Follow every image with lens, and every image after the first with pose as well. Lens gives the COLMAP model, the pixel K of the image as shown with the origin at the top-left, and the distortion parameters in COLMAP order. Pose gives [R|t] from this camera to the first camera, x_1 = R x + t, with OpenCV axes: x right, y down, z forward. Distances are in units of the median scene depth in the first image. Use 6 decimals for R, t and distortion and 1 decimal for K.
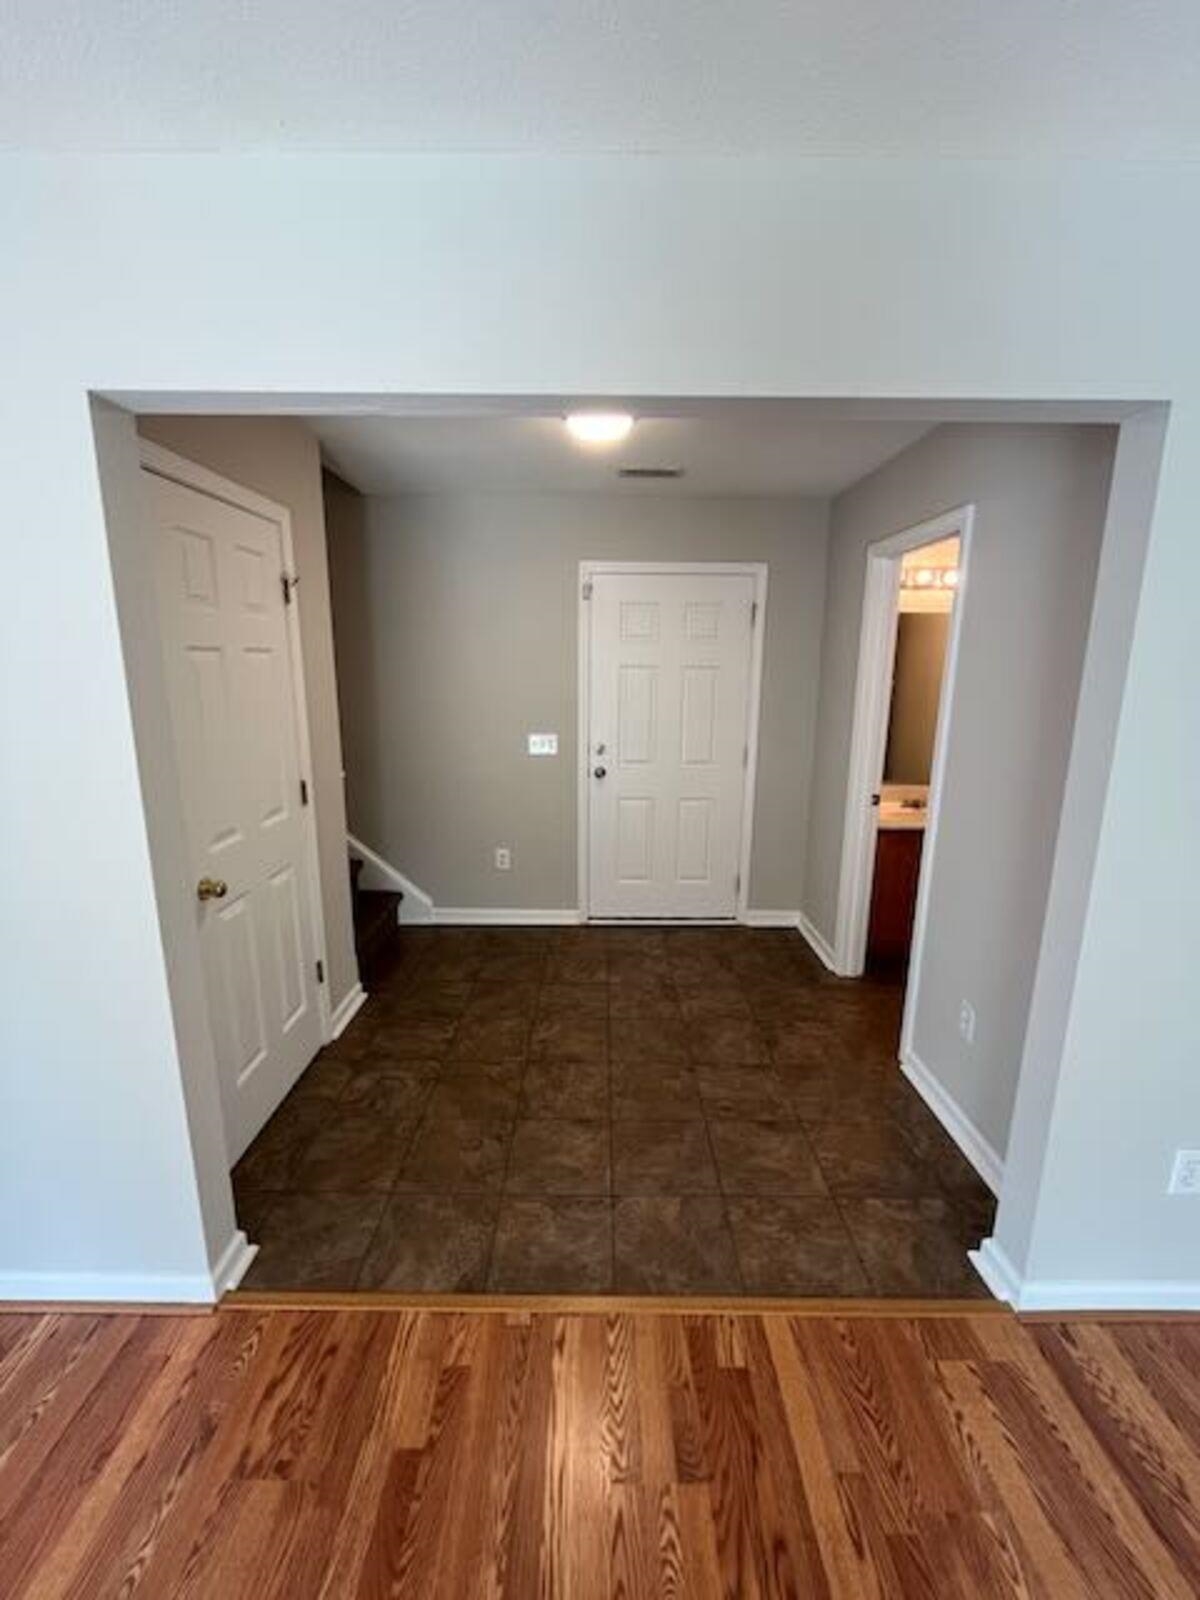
lens RADIAL K [[654.0, 0, 600.5], [0, 654.0, 795.6], [0, 0, 1]] dist [-0.001364, 0.001566]
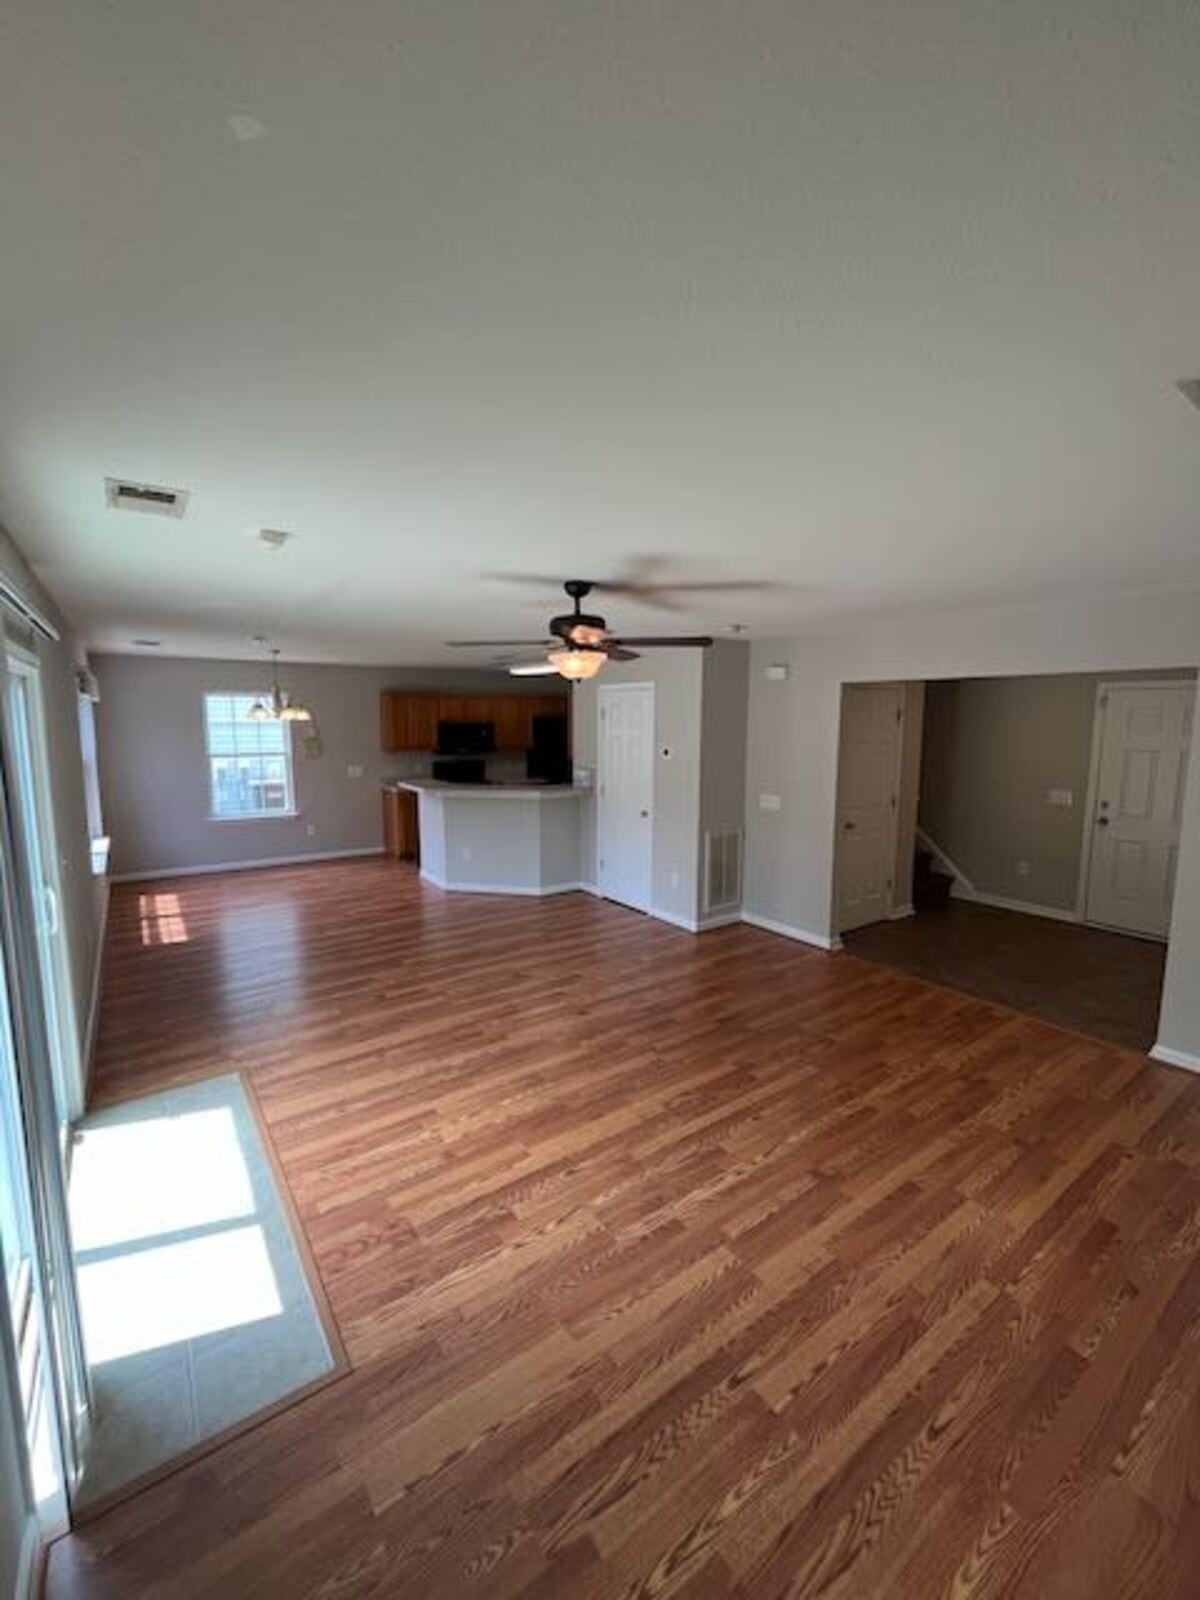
lens RADIAL K [[654.0, 0, 597.2], [0, 654.0, 797.7], [0, 0, 1]] dist [-0.001364, 0.001566]
pose [[0.575749, 0.089954, -0.812663, 0.721625], [-0.168146, 0.985711, -0.010018, 0.162496], [0.800150, 0.142414, 0.582648, -1.044622]]
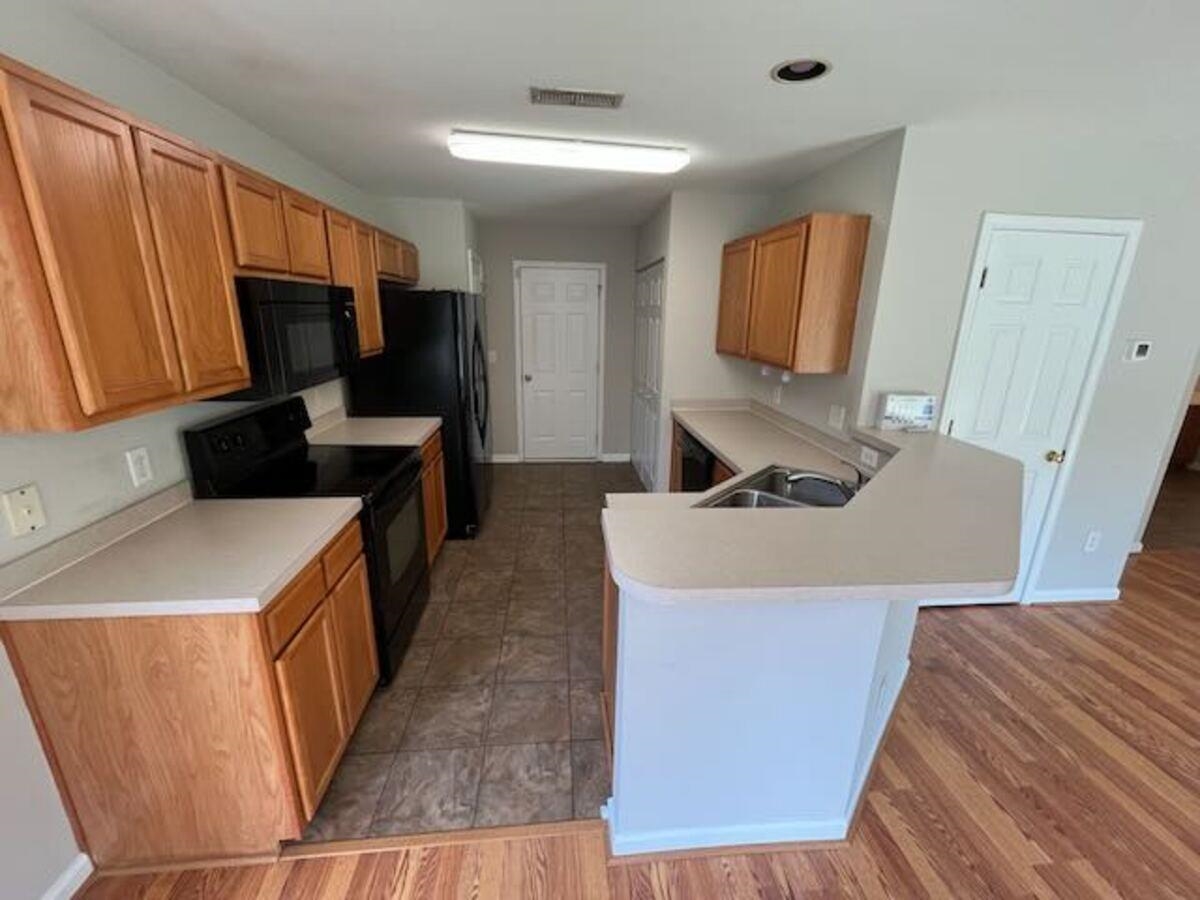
lens RADIAL K [[490.5, 0, 603.0], [0, 490.5, 453.7], [0, 0, 1]] dist [-0.001364, 0.001566]
pose [[0.995066, -0.019809, 0.097219, -1.877112], [0.012172, 0.996838, 0.078526, 0.075419], [-0.098467, -0.076955, 0.992160, -0.548099]]
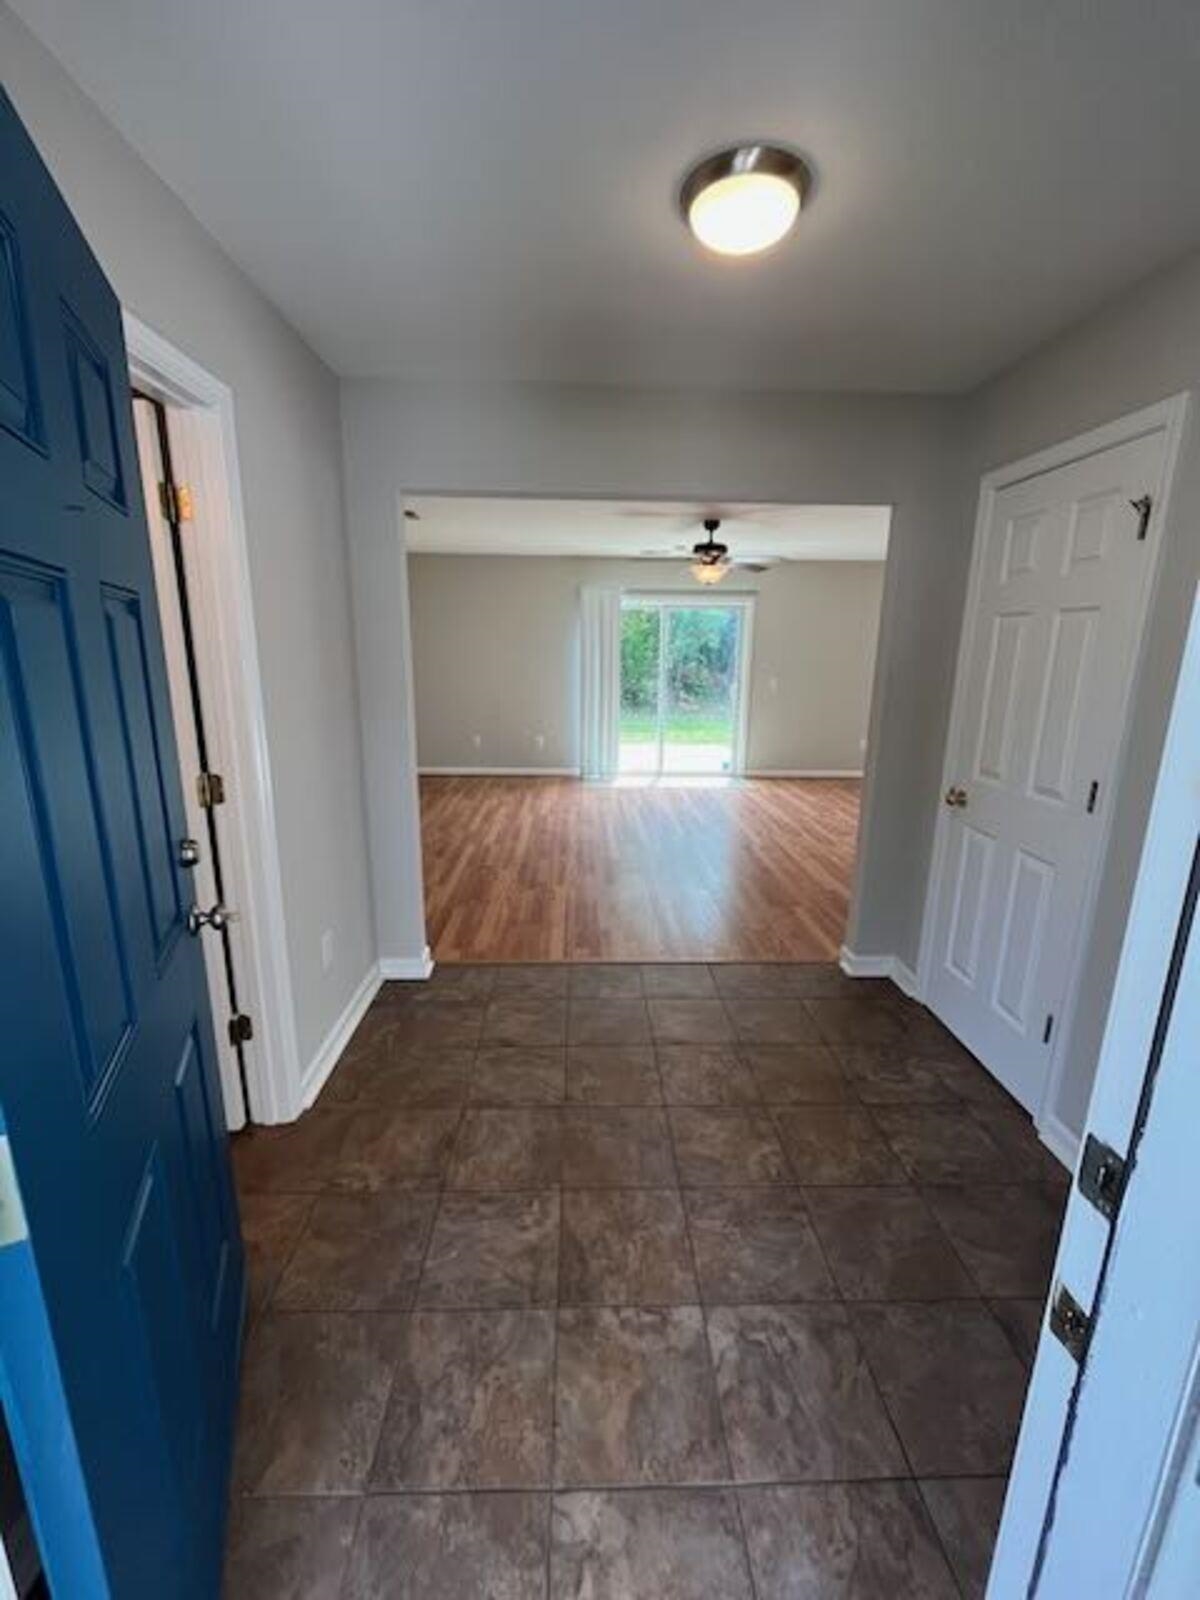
lens RADIAL K [[654.0, 0, 592.4], [0, 654.0, 797.1], [0, 0, 1]] dist [-0.001364, 0.001566]
pose [[-0.999550, -0.017635, -0.024257, 0.124053], [-0.026258, 0.905407, 0.423732, -0.273048], [0.014490, 0.424179, -0.905463, 1.481052]]
